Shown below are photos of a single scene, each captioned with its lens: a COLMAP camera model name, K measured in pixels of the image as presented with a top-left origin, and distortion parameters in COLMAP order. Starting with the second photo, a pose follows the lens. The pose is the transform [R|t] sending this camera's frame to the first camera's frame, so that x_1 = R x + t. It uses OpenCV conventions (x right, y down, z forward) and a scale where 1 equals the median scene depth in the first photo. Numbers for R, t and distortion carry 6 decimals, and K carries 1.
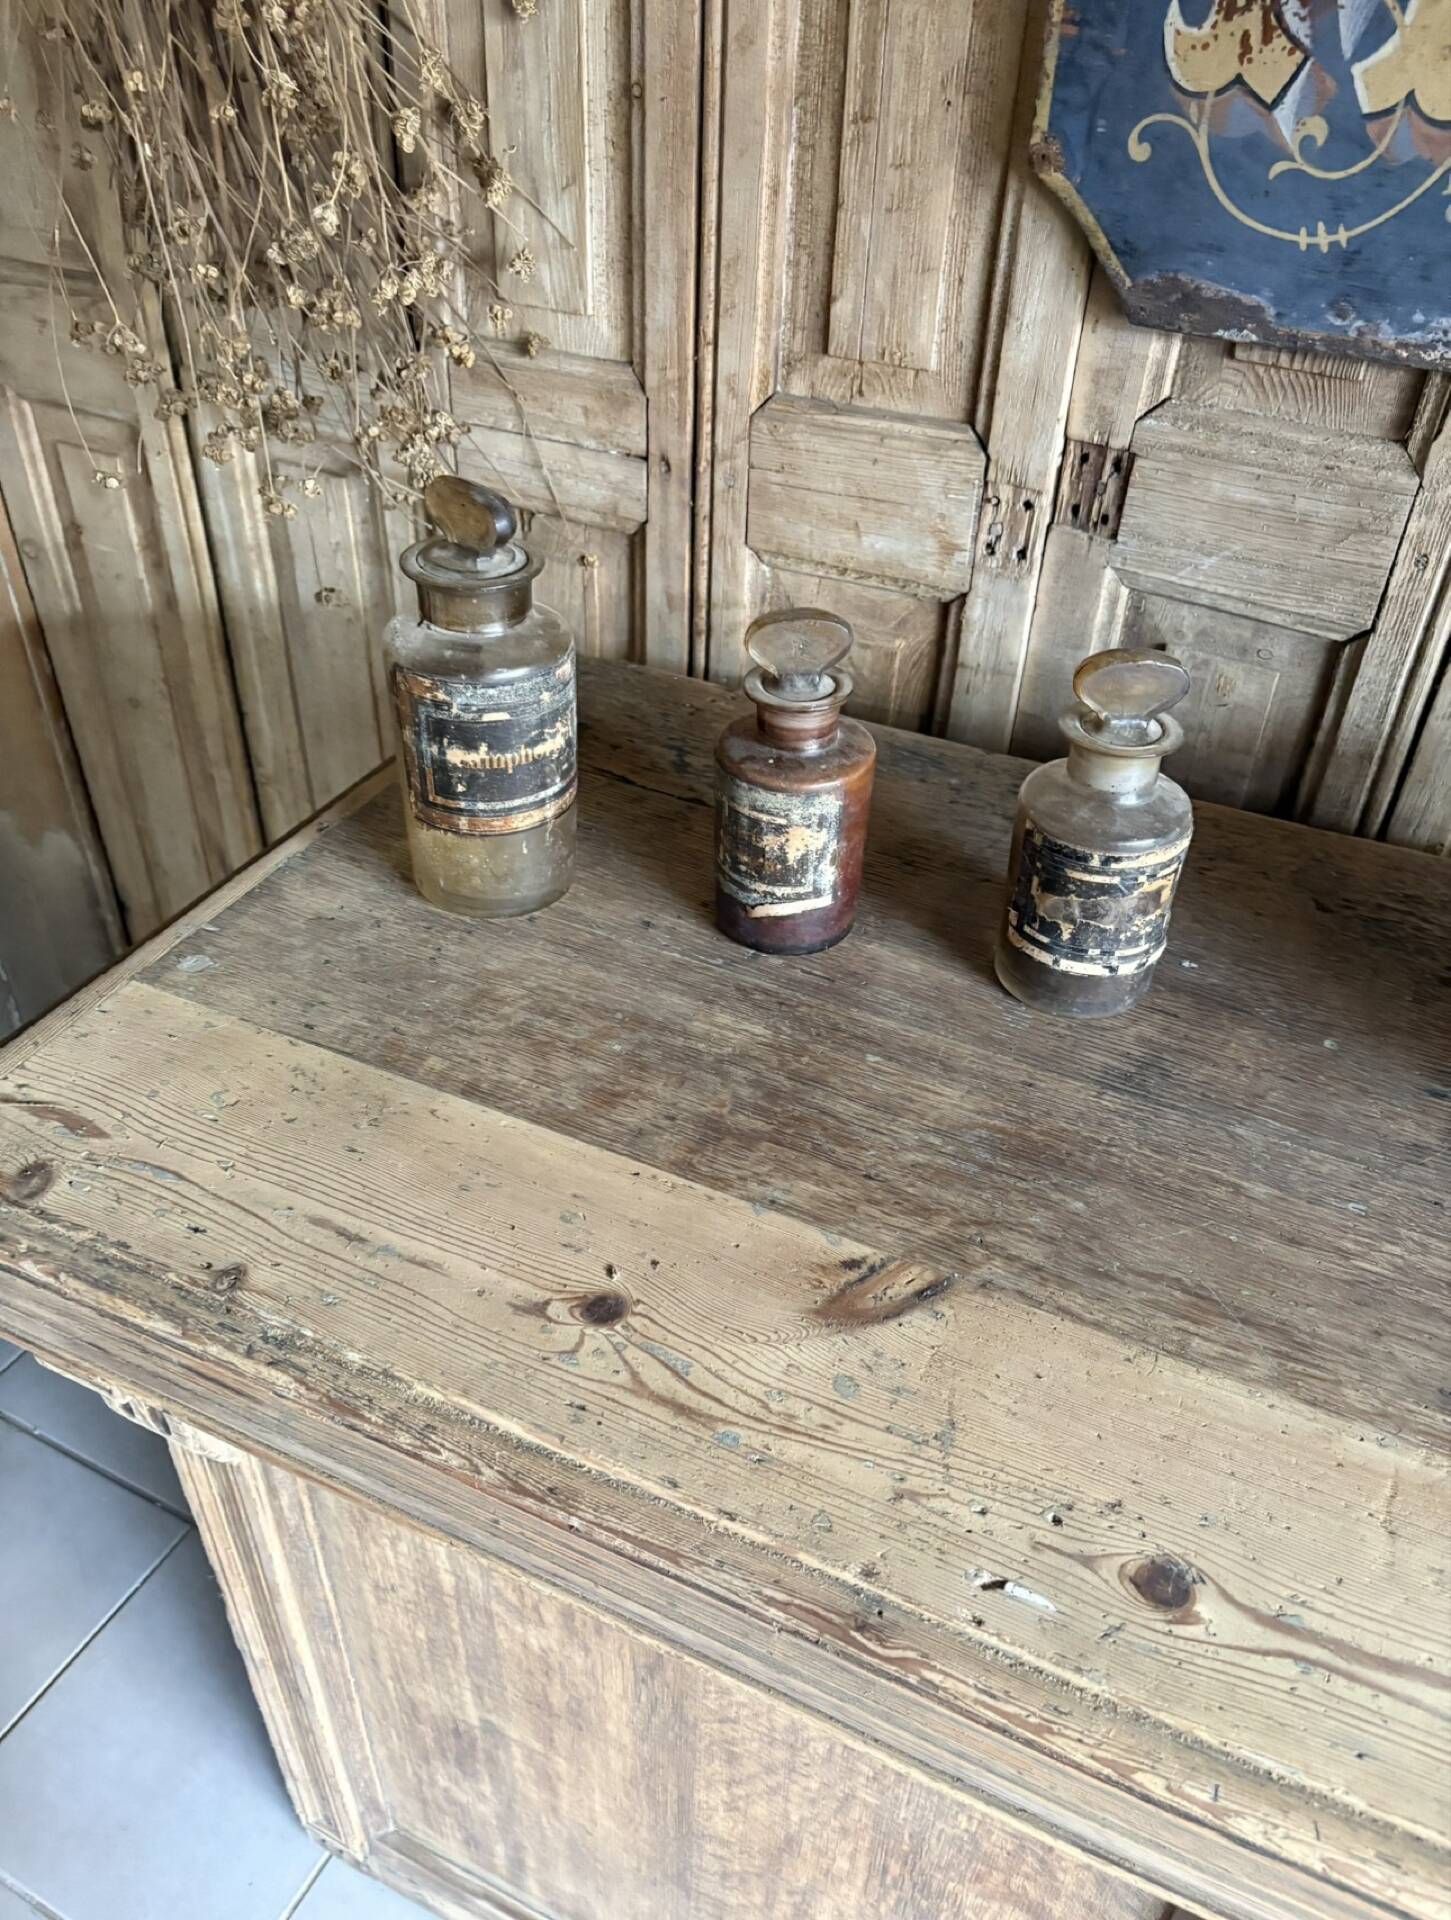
lens RADIAL K [[1471.7, 0, 726.9], [0, 1471.7, 965.1], [0, 0, 1]] dist [0.045784, -0.052962]
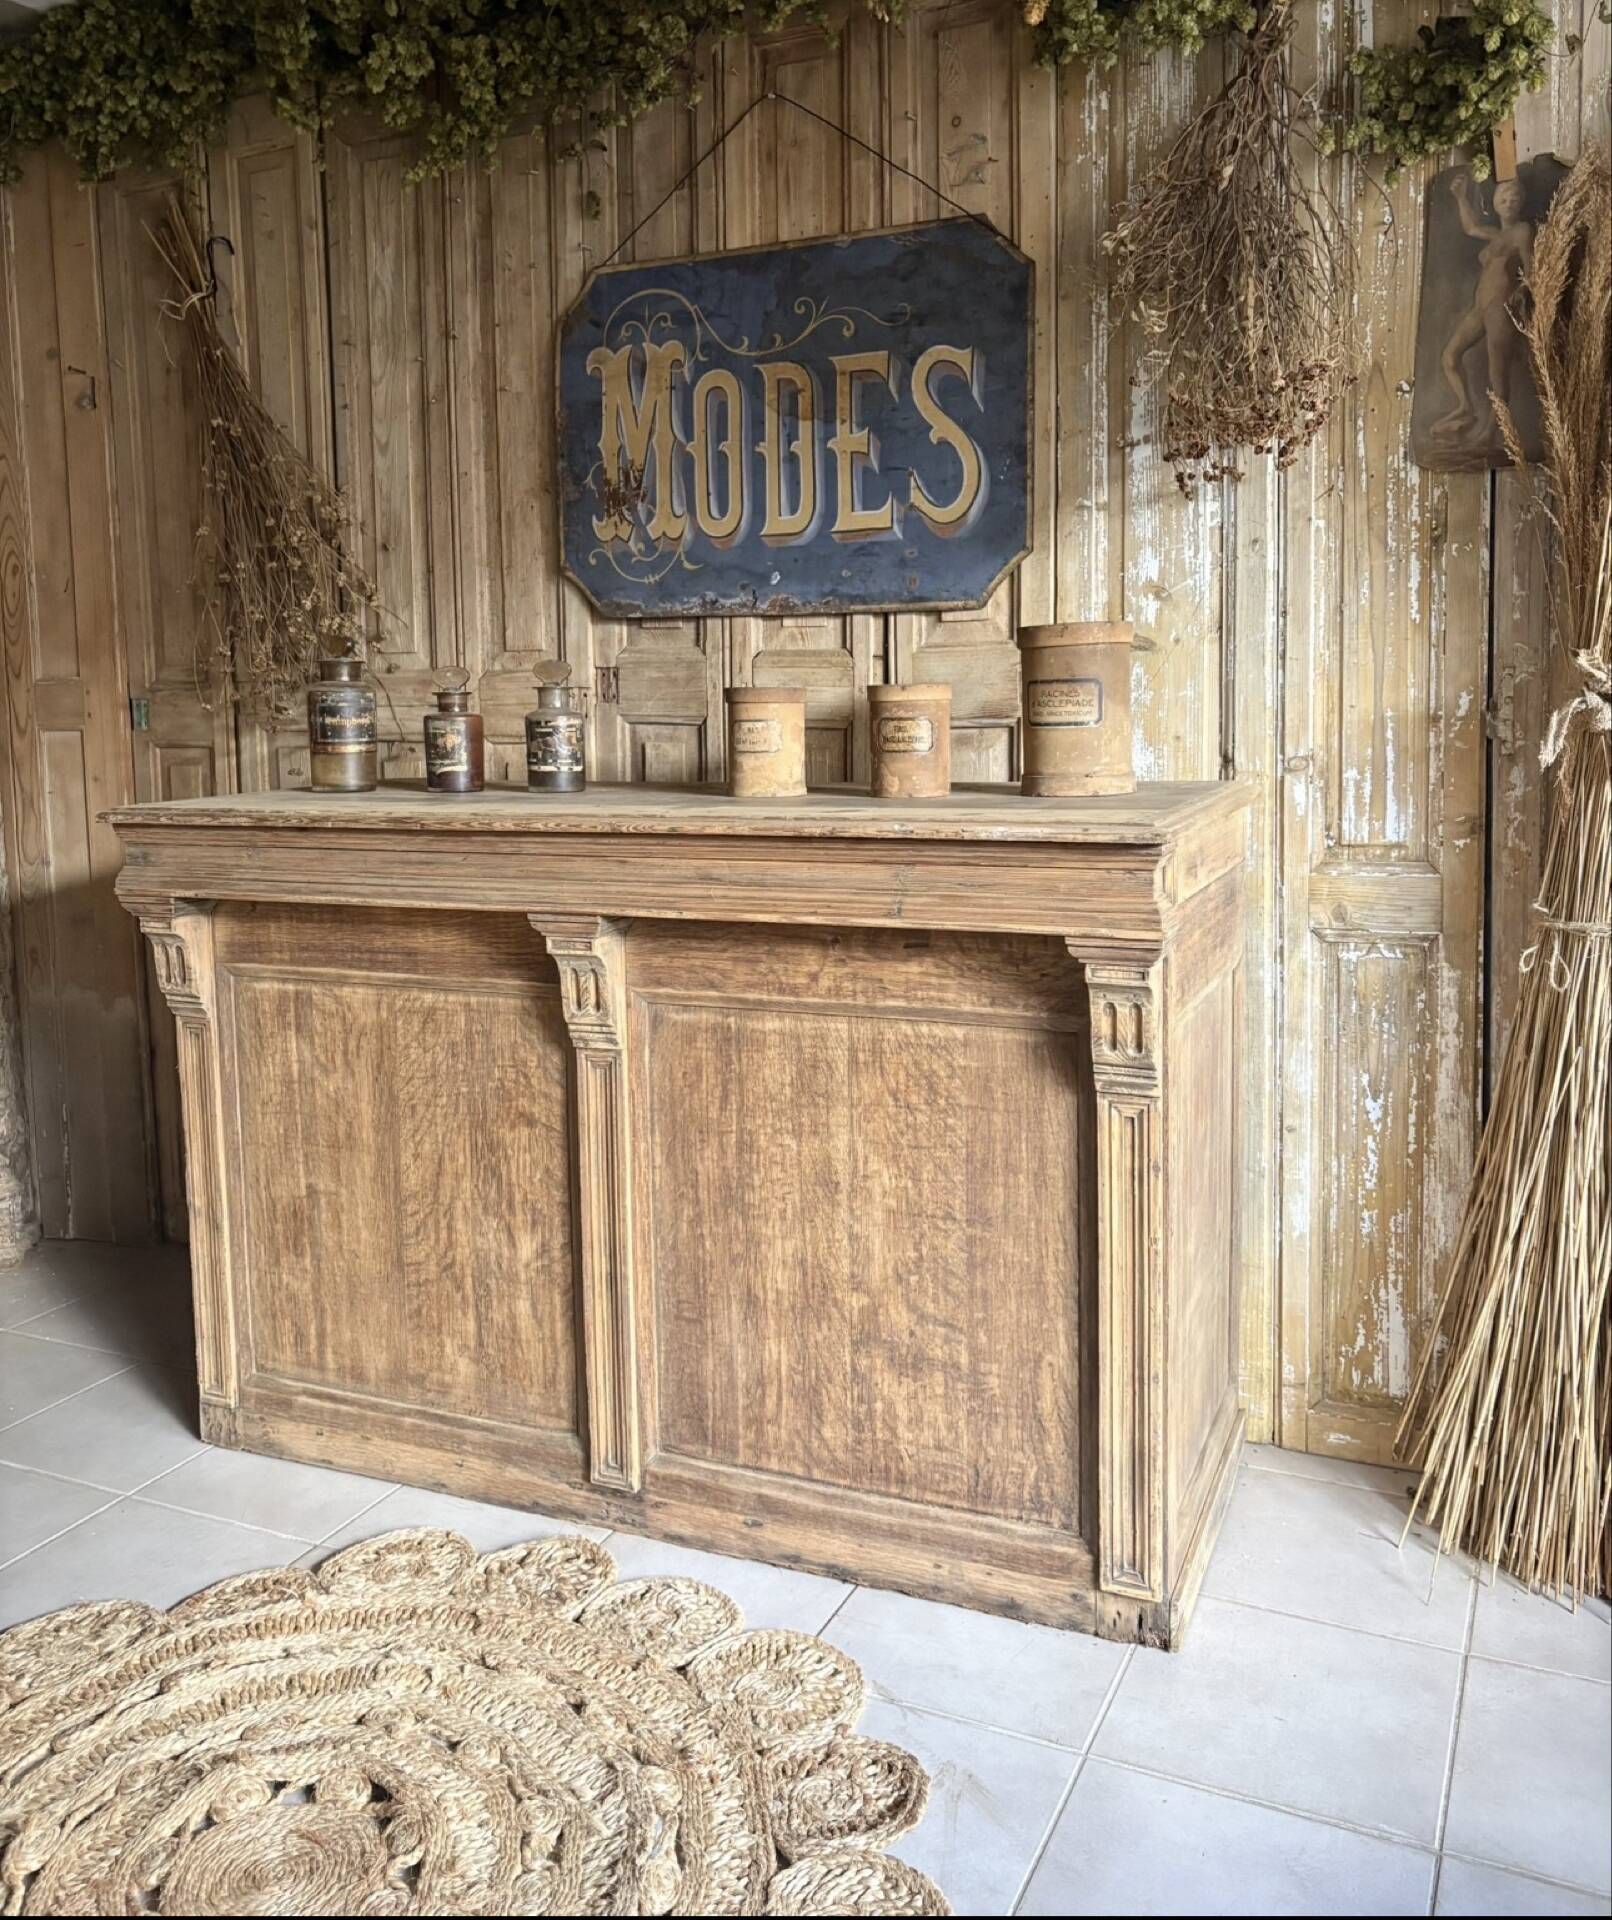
lens RADIAL K [[1620.2, 0, 799.4], [0, 1620.2, 854.8], [0, 0, 1]] dist [0.065368, -0.099945]
pose [[0.998684, -0.043883, 0.026557, 0.510552], [0.051293, 0.851979, -0.521058, 1.435586], [0.000240, 0.521734, 0.853108, -1.247973]]
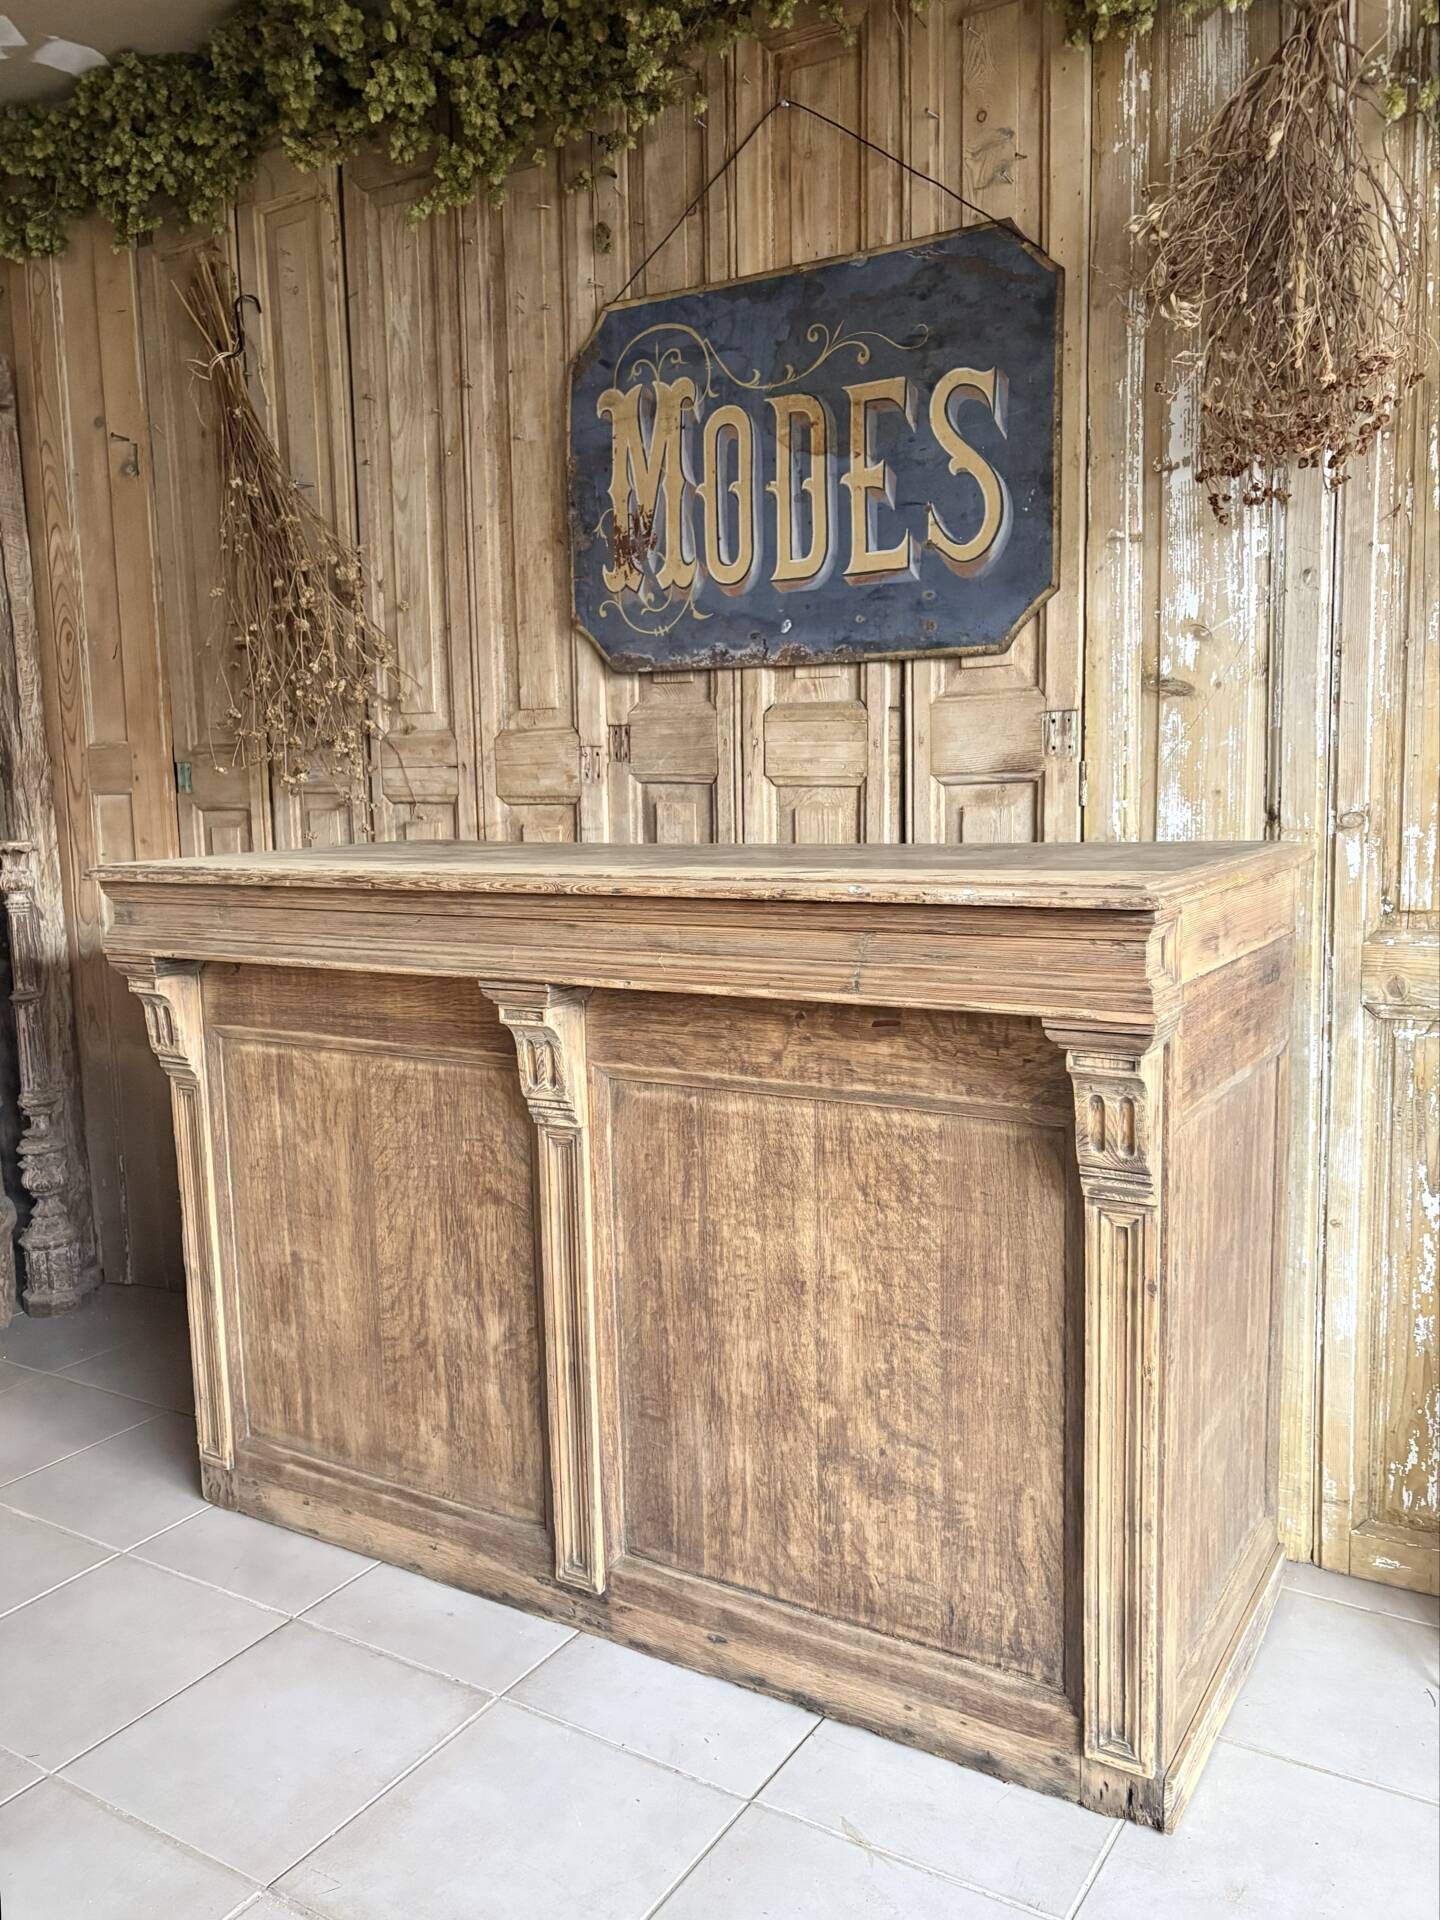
lens RADIAL K [[1504.1, 0, 736.4], [0, 1504.1, 968.3], [0, 0, 1]] dist [0.033022, -0.025031]
pose [[0.996274, -0.033599, -0.079436, 0.652804], [-0.010533, 0.866714, -0.498693, 1.284651], [0.085604, 0.497672, 0.863131, -0.971120]]
